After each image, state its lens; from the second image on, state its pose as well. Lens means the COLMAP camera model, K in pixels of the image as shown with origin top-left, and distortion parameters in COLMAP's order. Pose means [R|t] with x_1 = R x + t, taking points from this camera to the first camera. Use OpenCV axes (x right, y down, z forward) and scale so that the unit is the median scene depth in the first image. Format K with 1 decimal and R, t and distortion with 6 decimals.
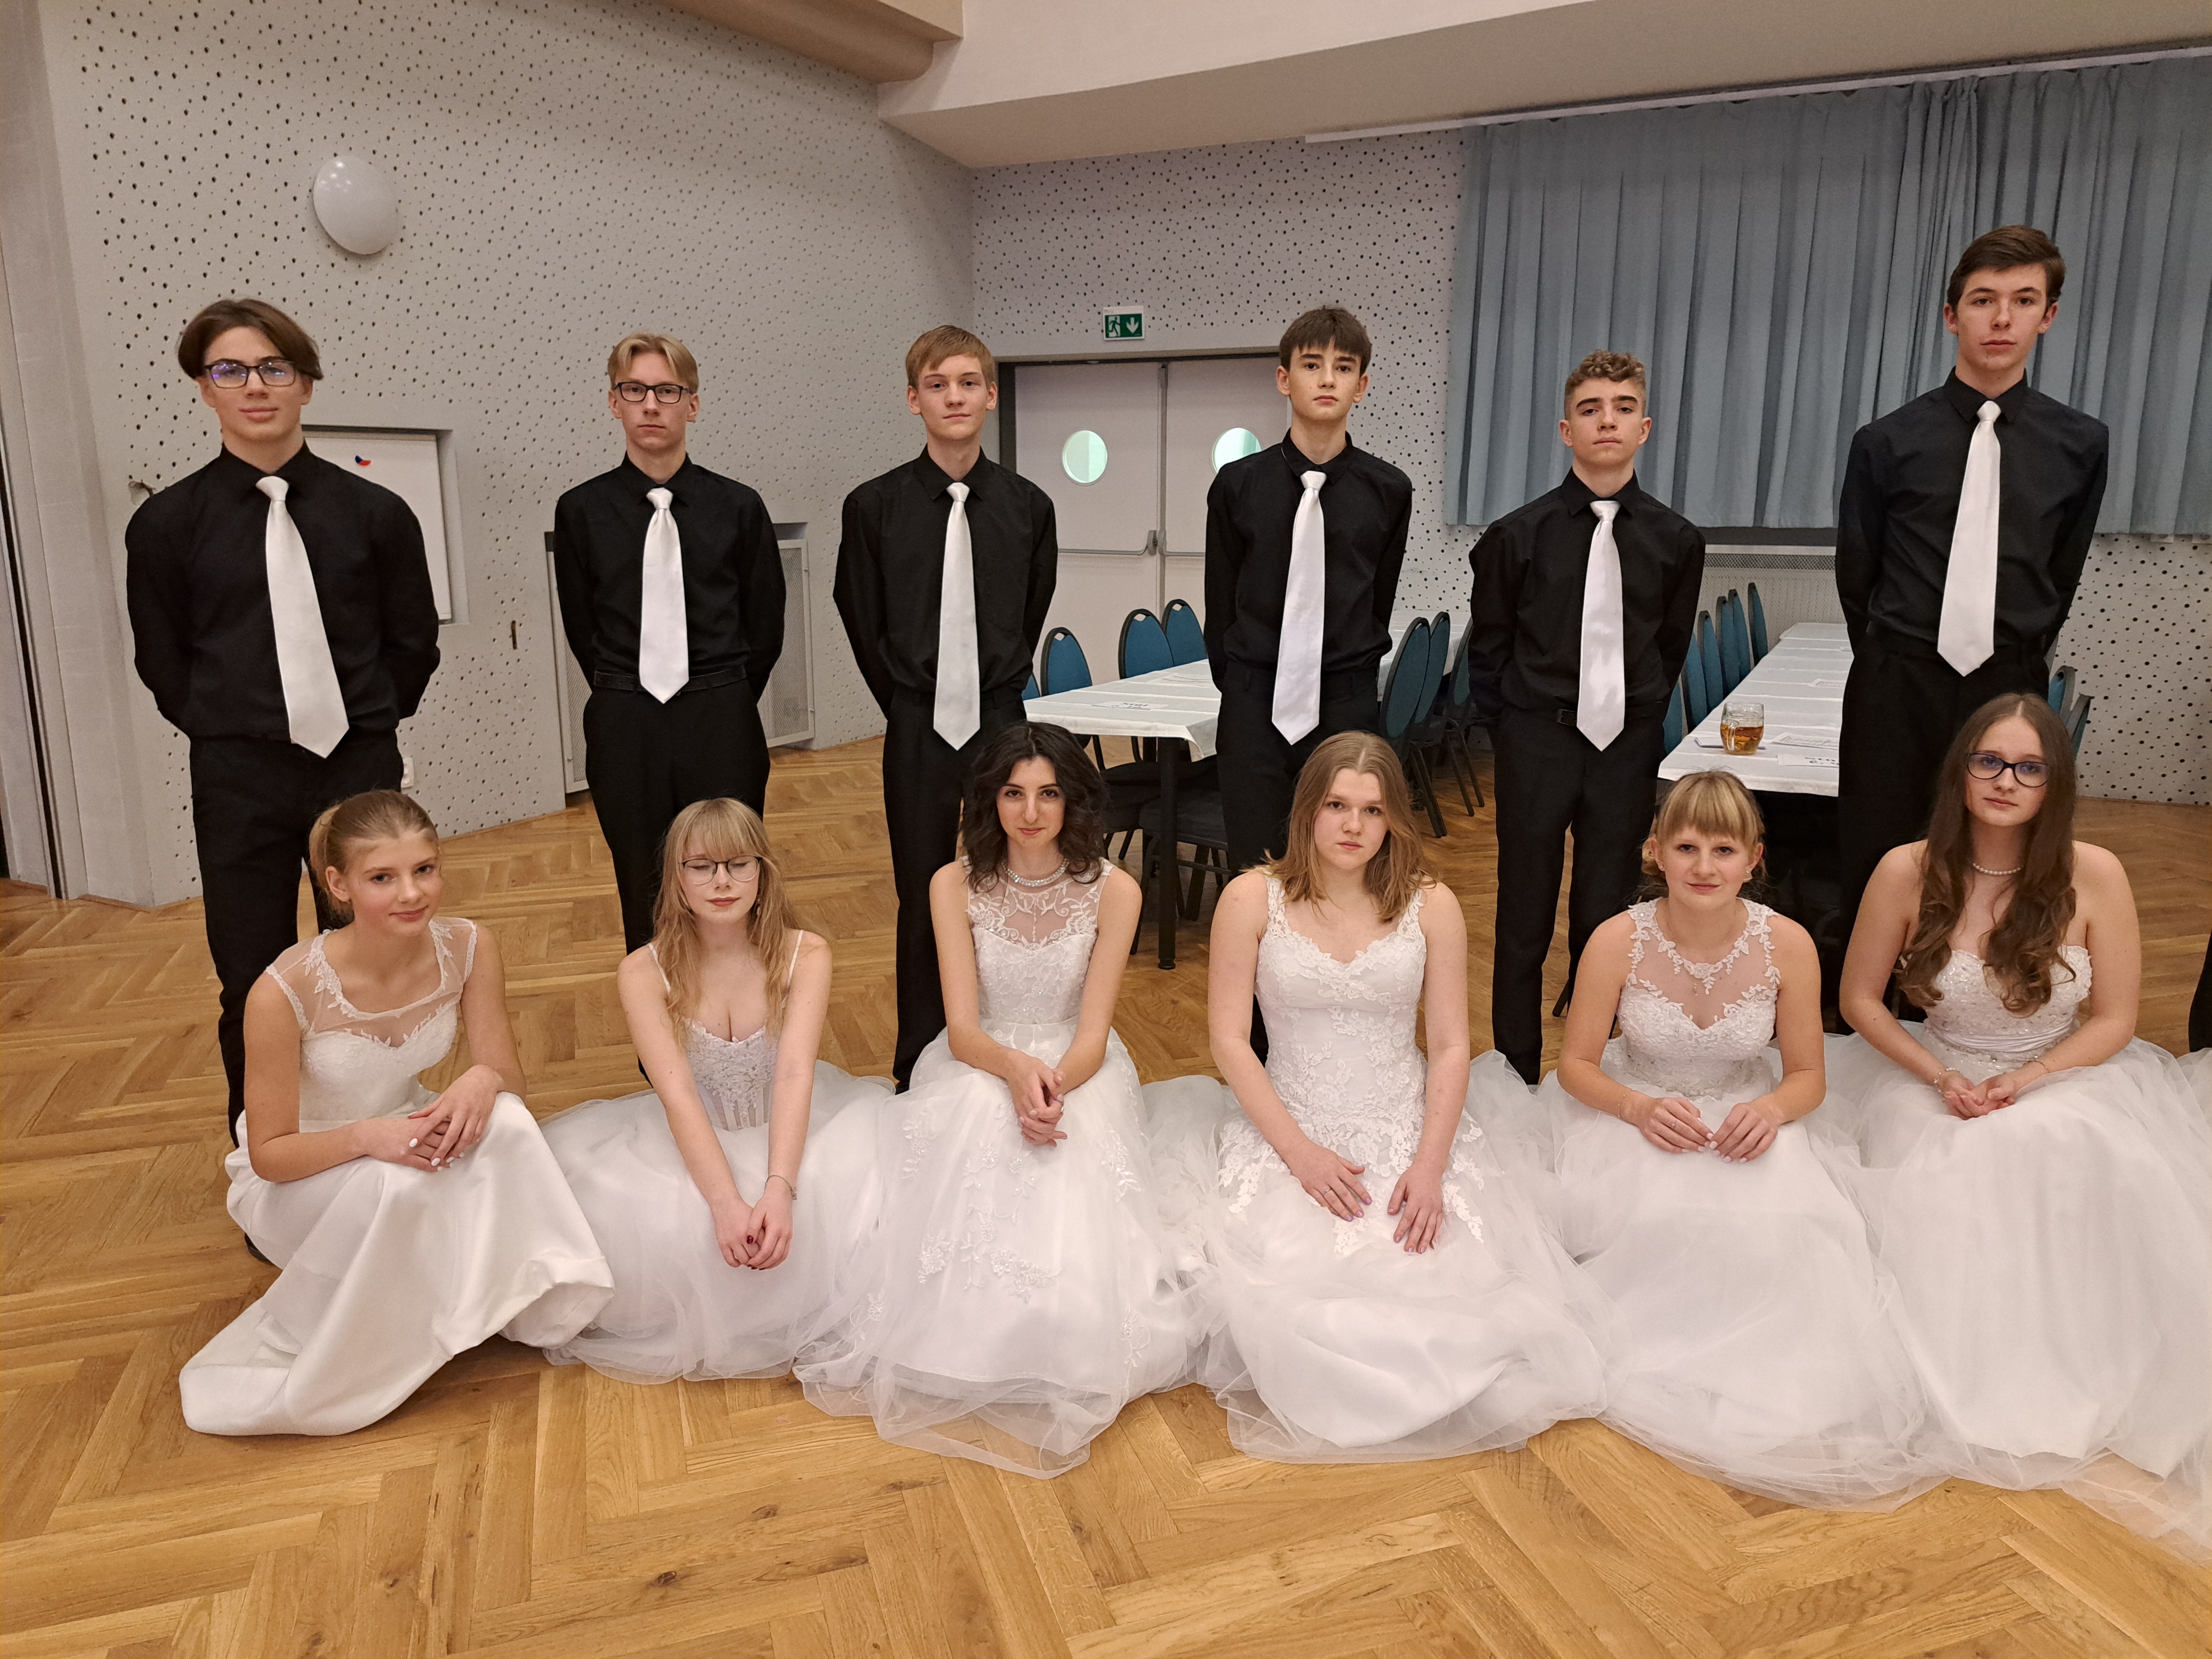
lens RADIAL K [[1593.3, 0, 1133.2], [0, 1593.3, 824.2], [0, 0, 1]] dist [0.062301, -0.061055]
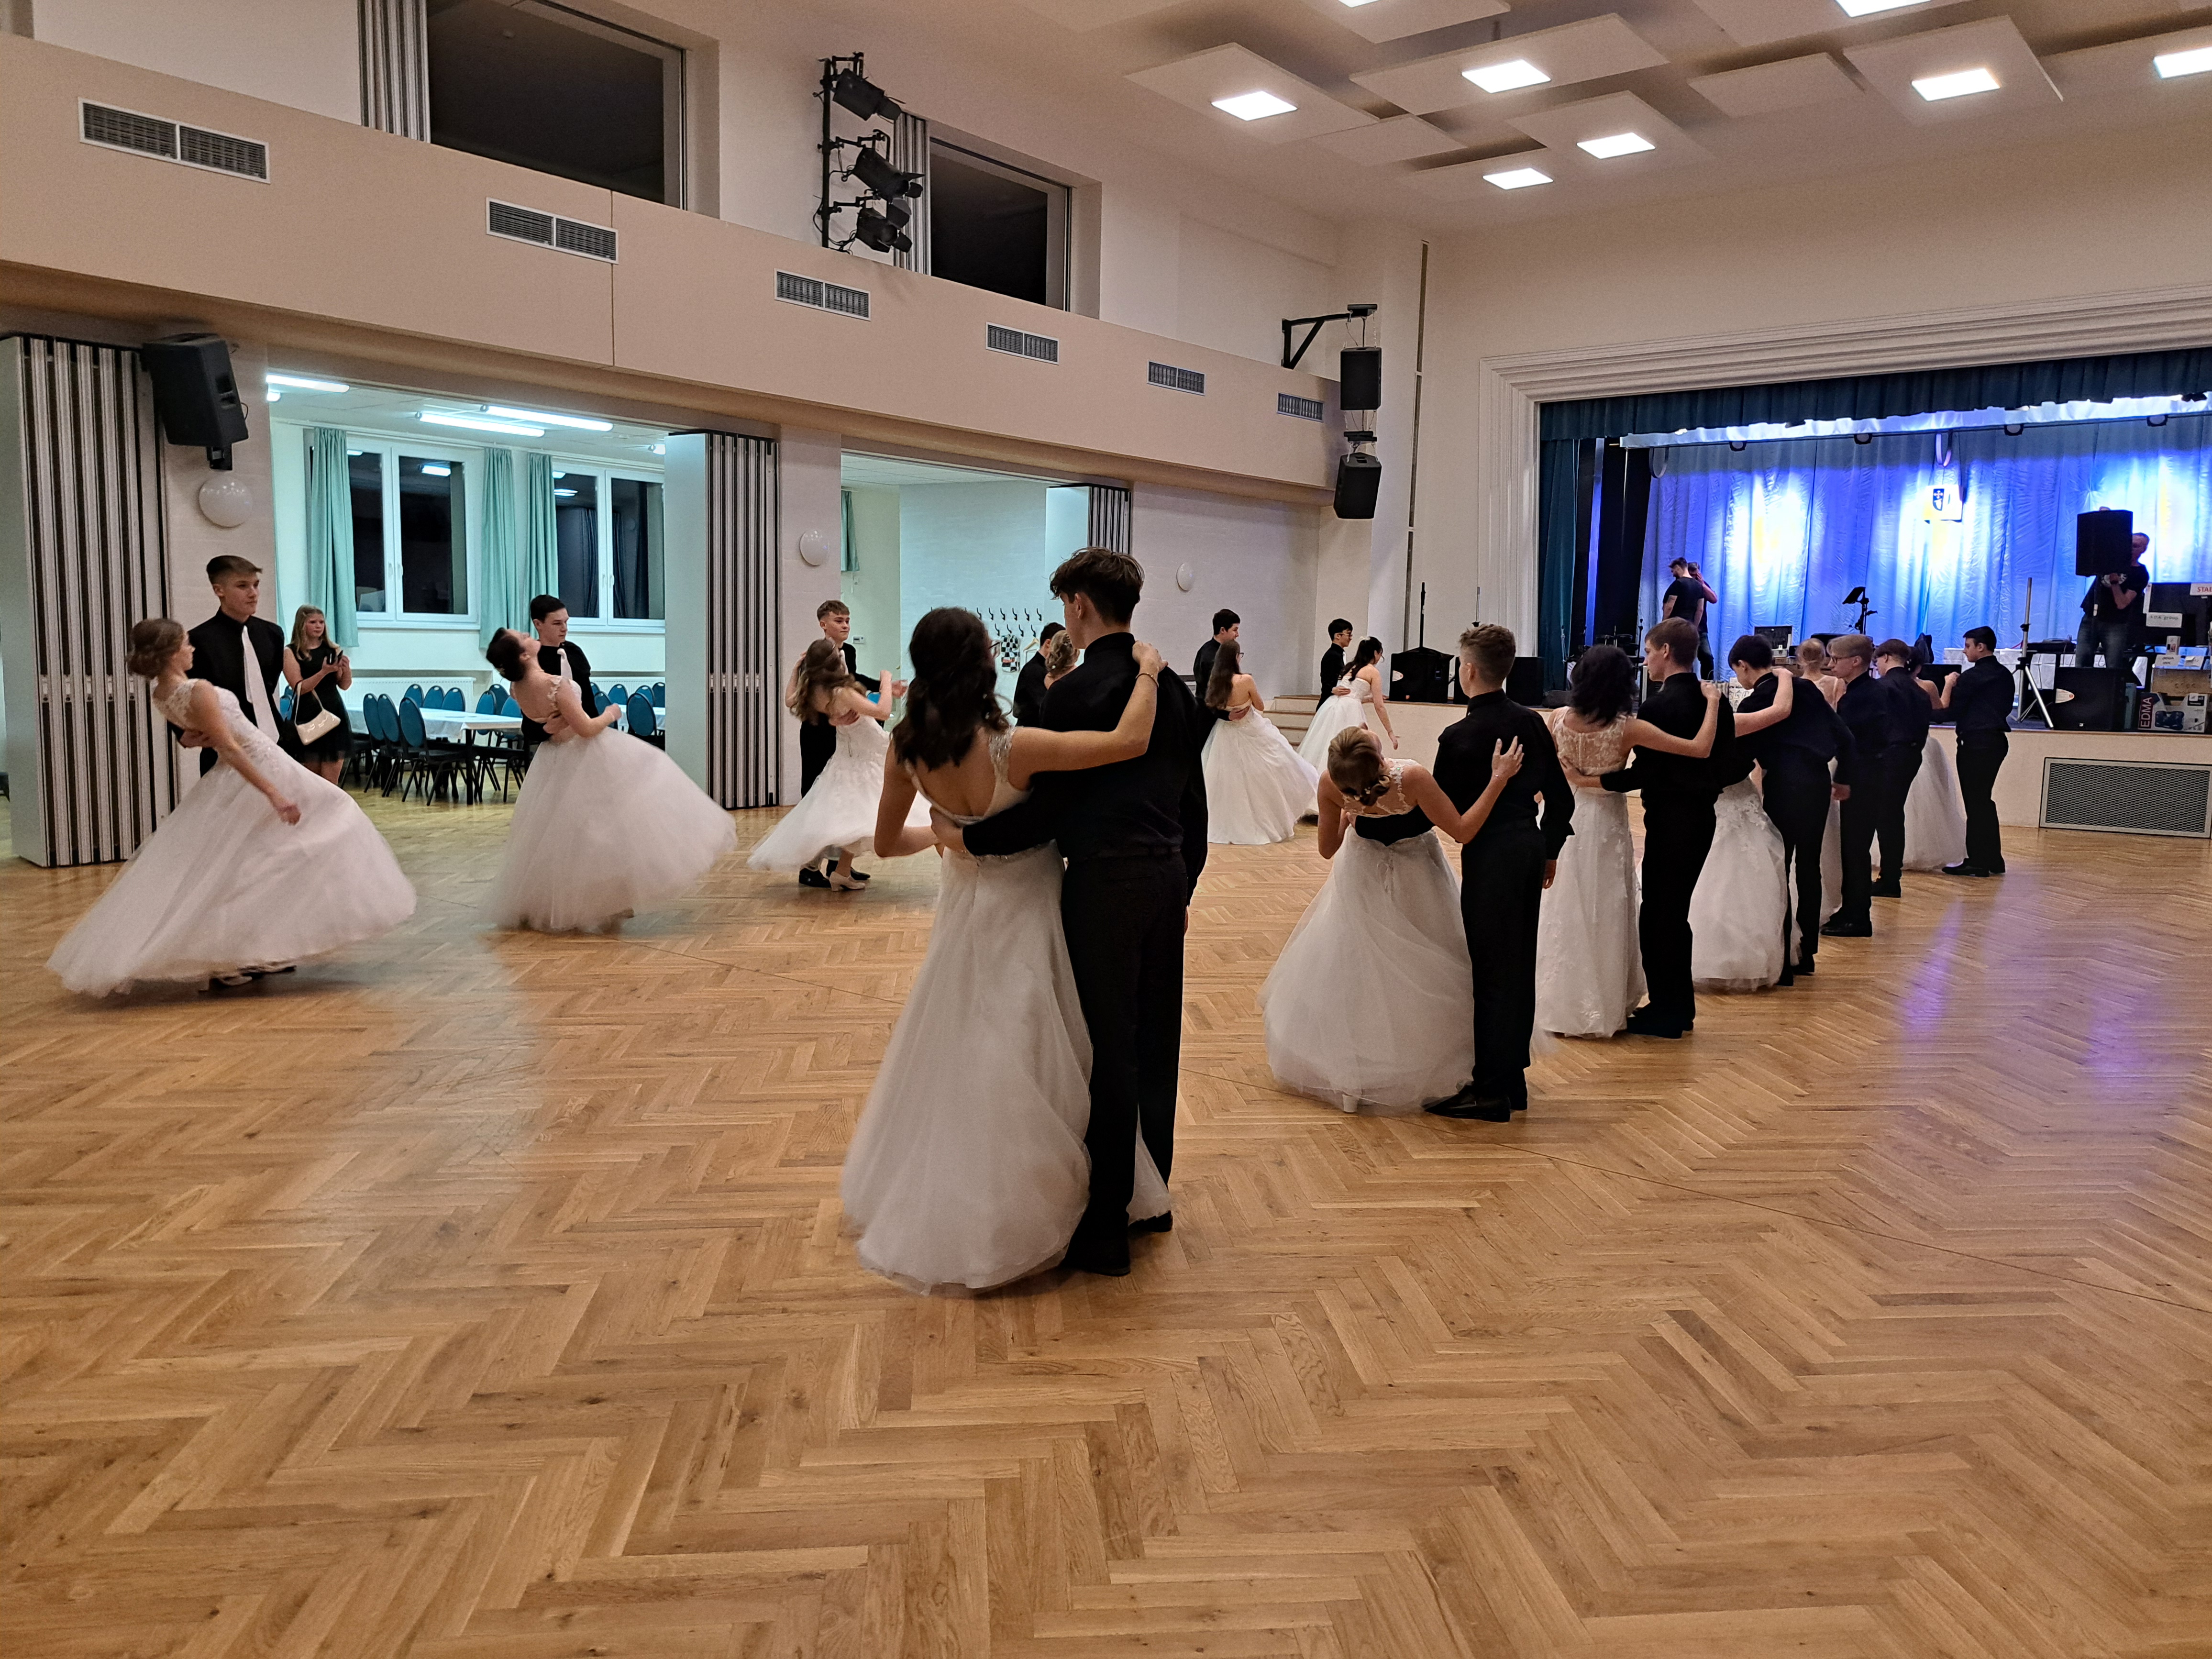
lens RADIAL K [[1593.3, 0, 1120.3], [0, 1593.3, 811.0], [0, 0, 1]] dist [0.062301, -0.061055]
pose [[-0.973273, -0.047674, 0.224647, -0.784627], [0.026673, 0.948127, 0.316771, -0.395904], [-0.228096, 0.314297, -0.921515, 1.515285]]
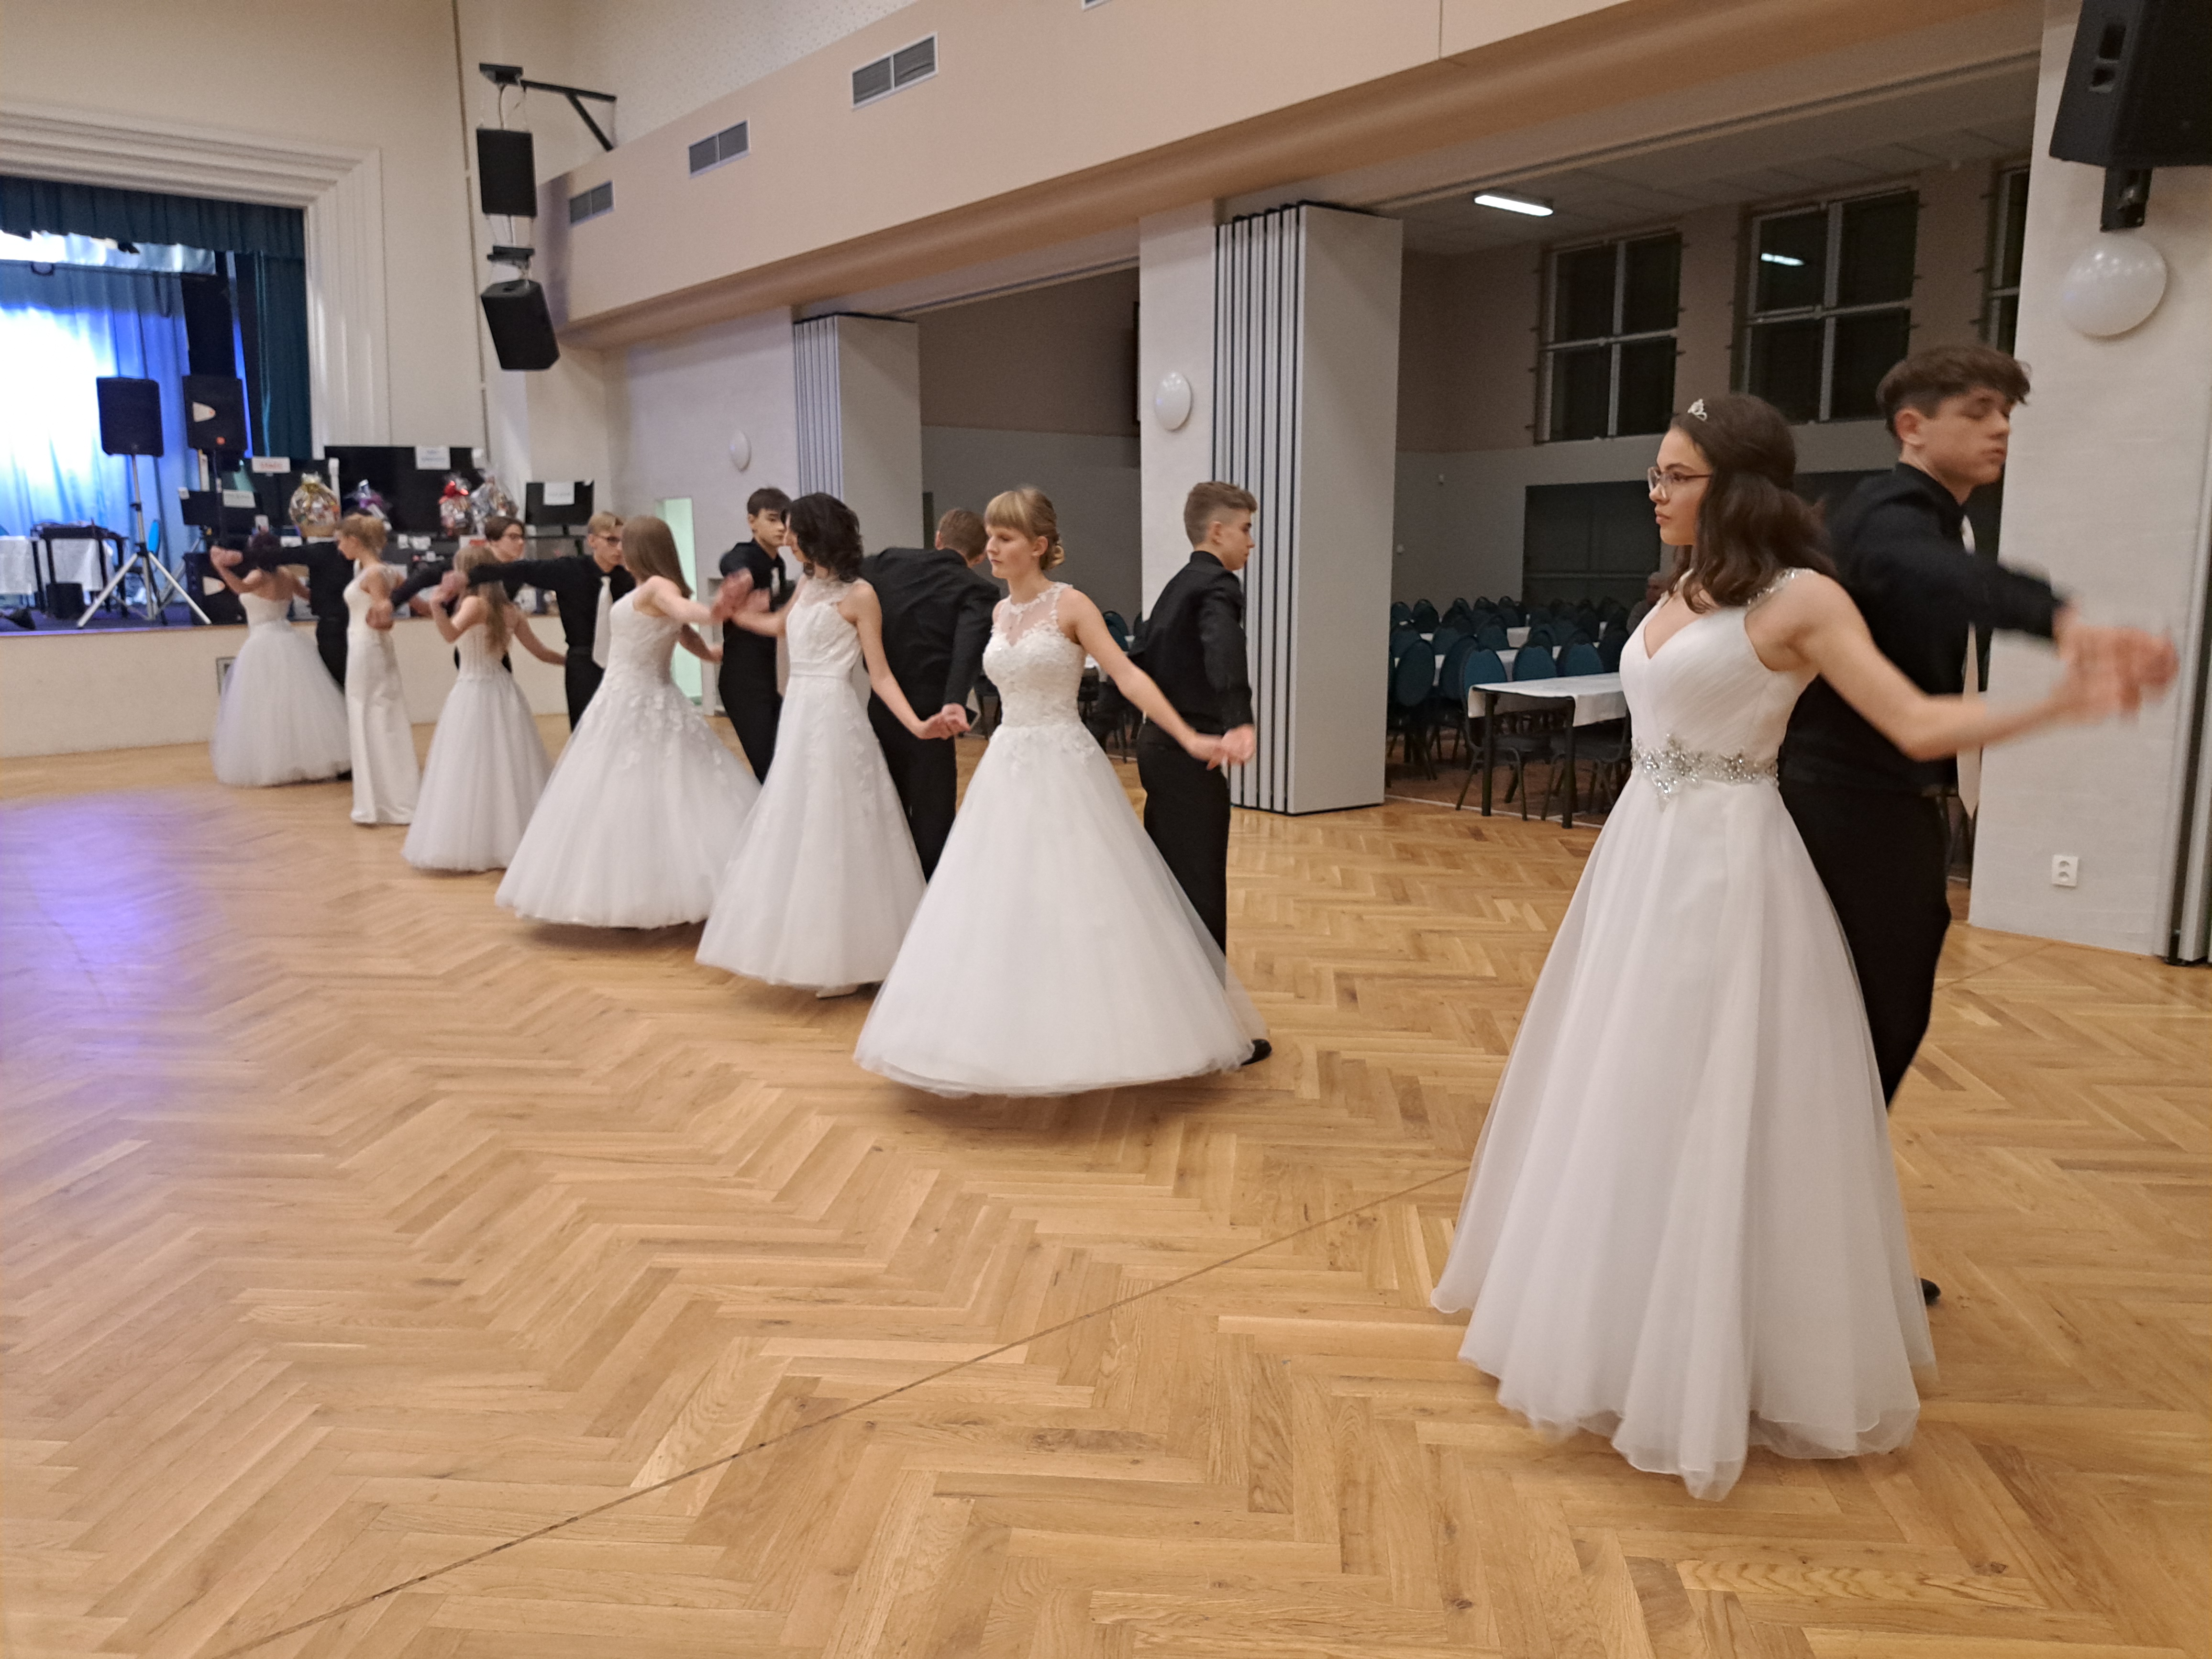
lens RADIAL K [[1593.3, 0, 1141.5], [0, 1593.3, 817.7], [0, 0, 1]] dist [0.062301, -0.061055]
pose [[-0.407303, 0.147811, -0.901253, 0.450608], [-0.194348, 0.950187, 0.243668, -0.023965], [0.892375, 0.274403, -0.358287, 0.087063]]
